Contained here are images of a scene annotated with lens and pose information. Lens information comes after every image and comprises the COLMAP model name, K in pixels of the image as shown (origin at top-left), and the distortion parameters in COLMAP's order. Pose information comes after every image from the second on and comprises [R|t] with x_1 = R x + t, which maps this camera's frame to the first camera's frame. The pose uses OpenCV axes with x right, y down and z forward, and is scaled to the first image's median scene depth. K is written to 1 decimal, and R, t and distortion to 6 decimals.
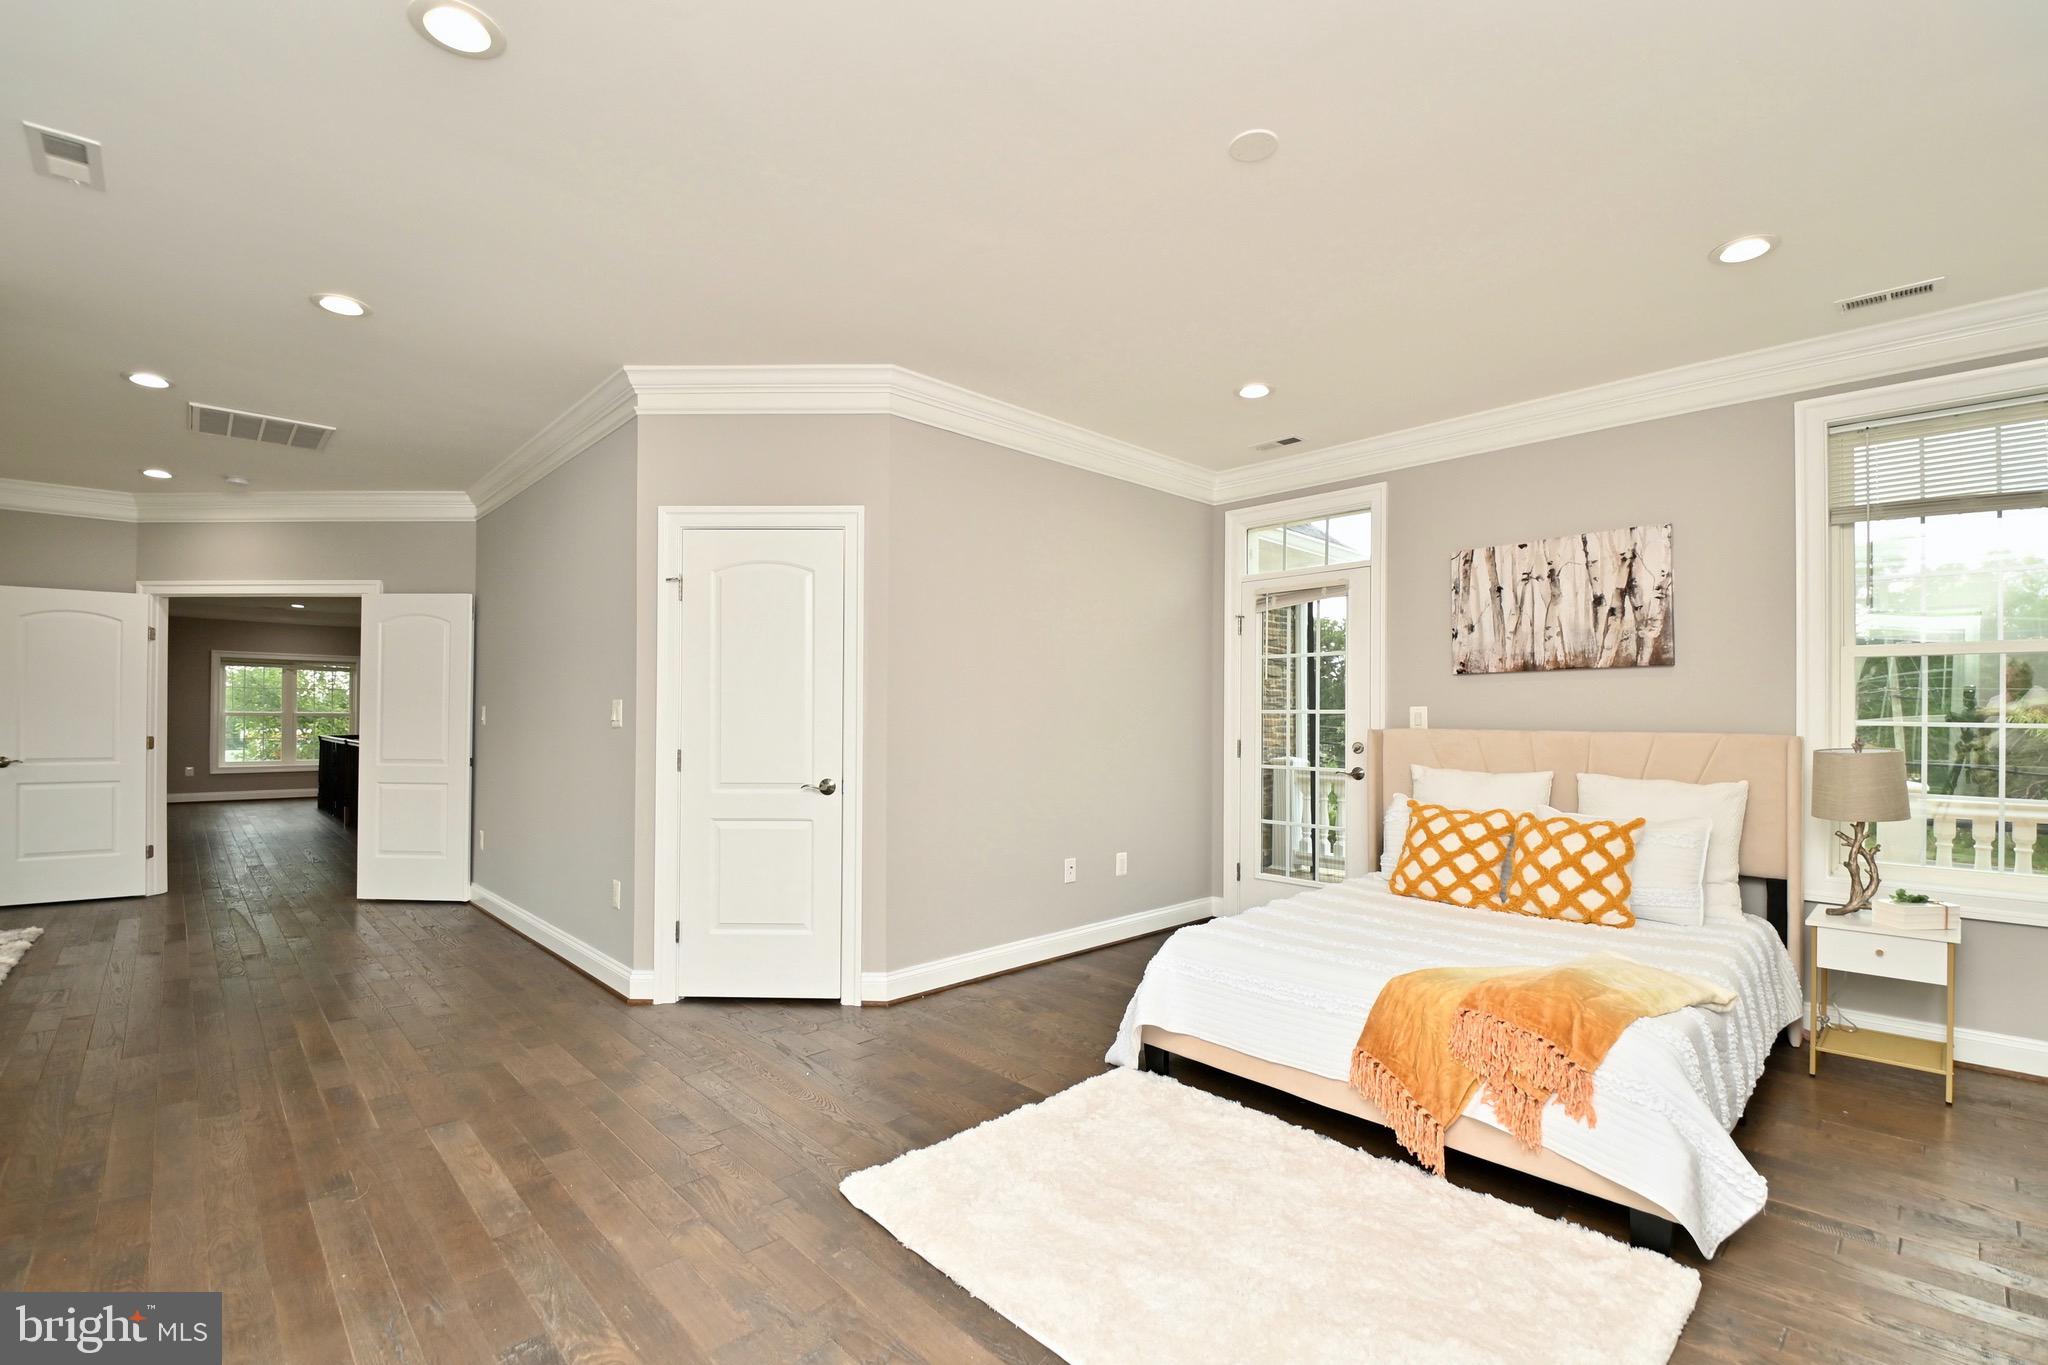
lens RADIAL K [[895.1, 0, 1046.1], [0, 895.1, 713.5], [0, 0, 1]] dist [-0.015709, -0.000599]
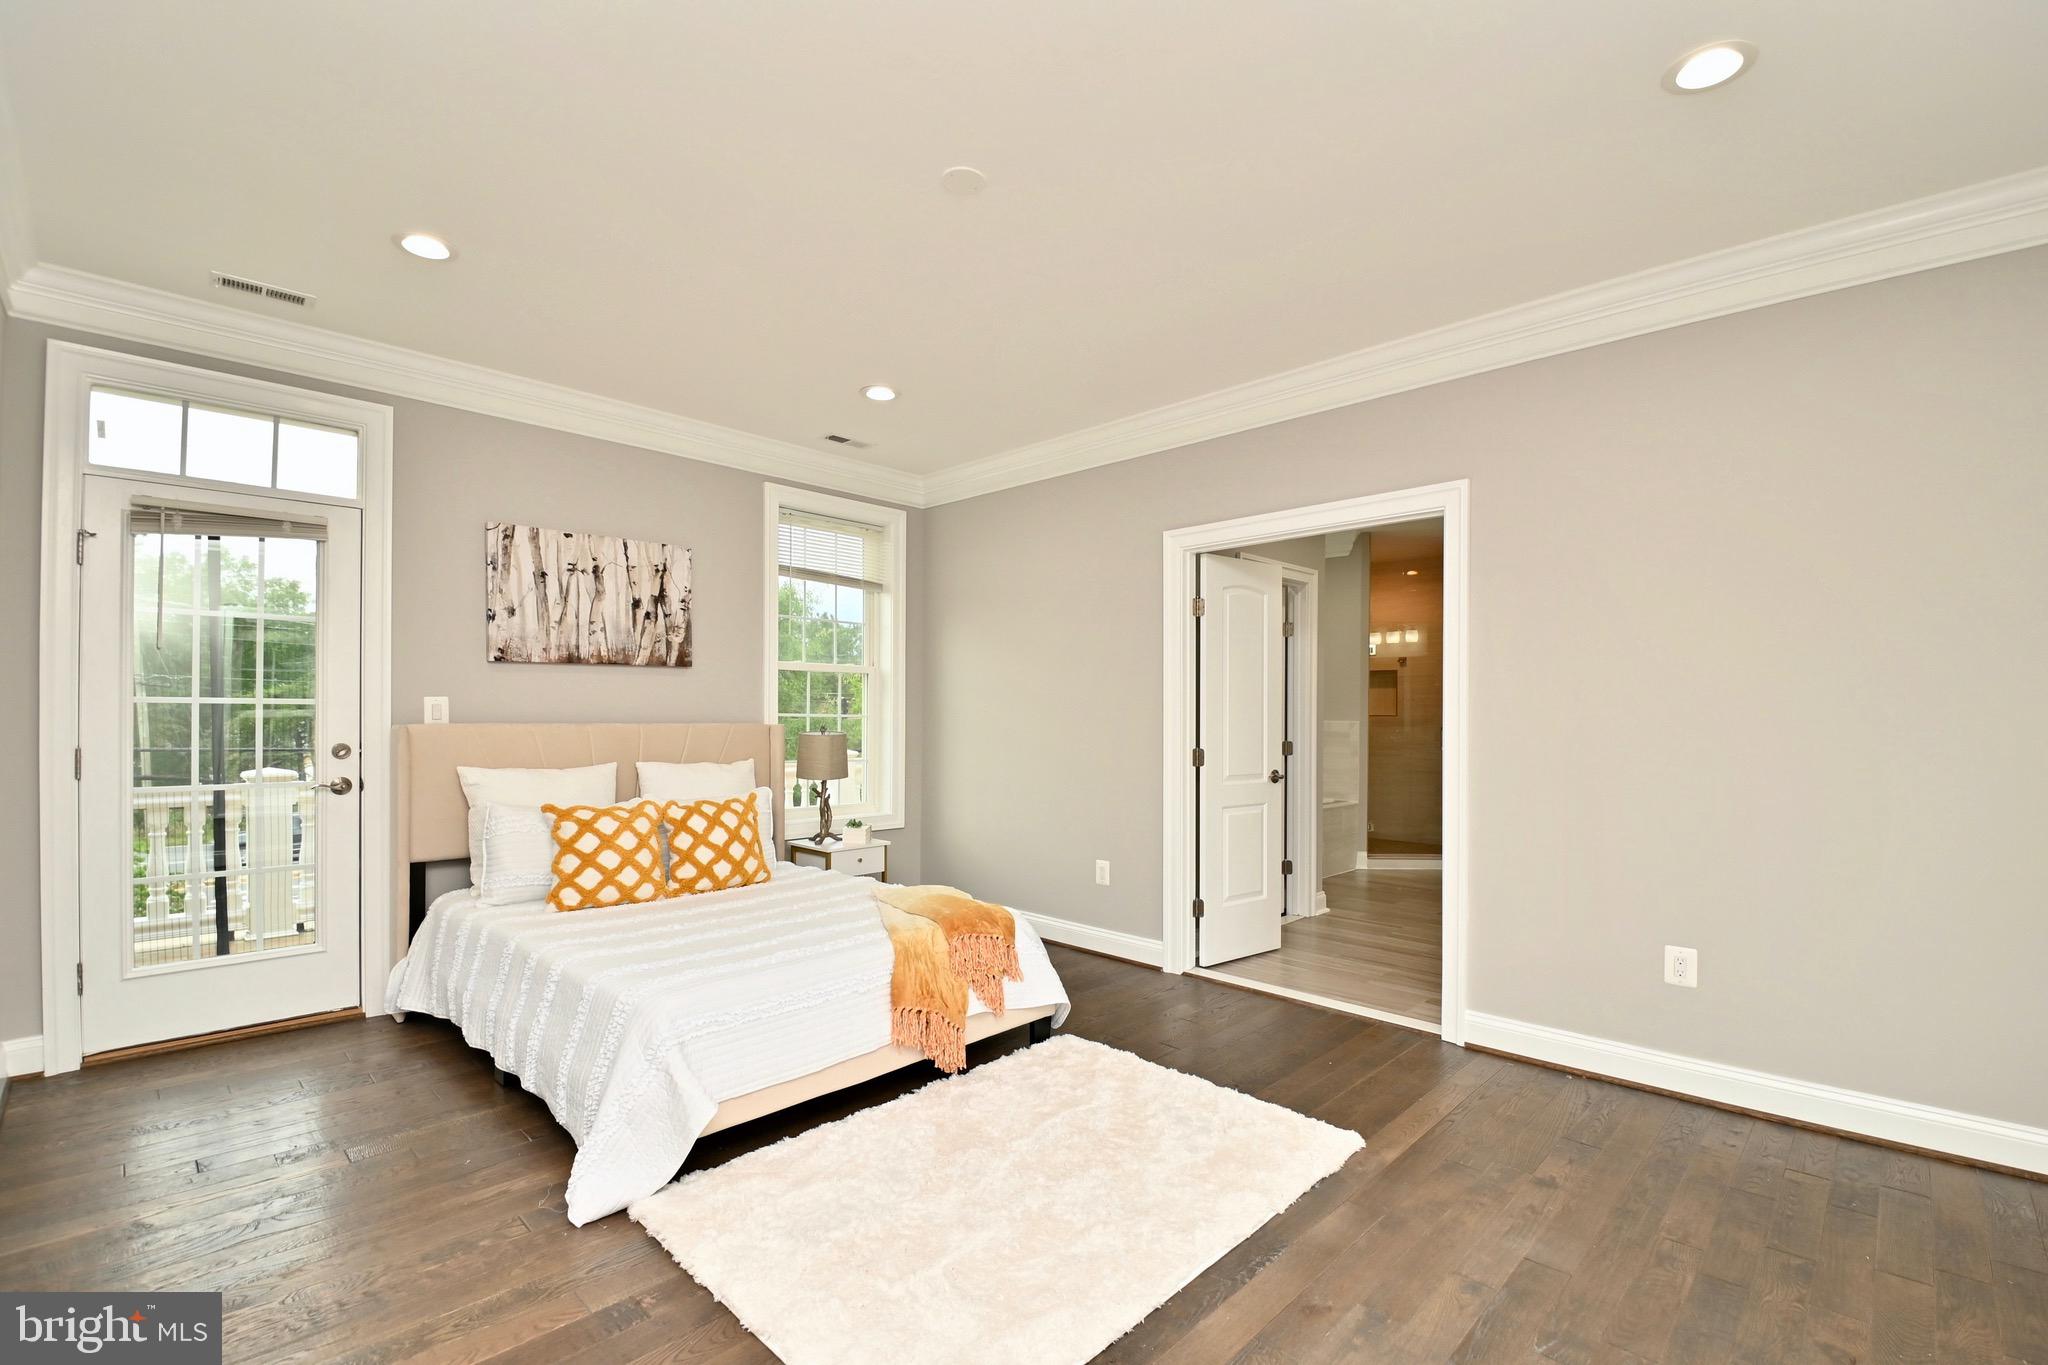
lens RADIAL K [[895.1, 0, 1046.1], [0, 895.1, 713.5], [0, 0, 1]] dist [-0.015709, -0.000599]
pose [[-0.048287, -0.008319, 0.998799, -0.491922], [-0.013873, 0.999874, 0.007658, -0.007130], [-0.998737, -0.013487, -0.048397, 0.542097]]
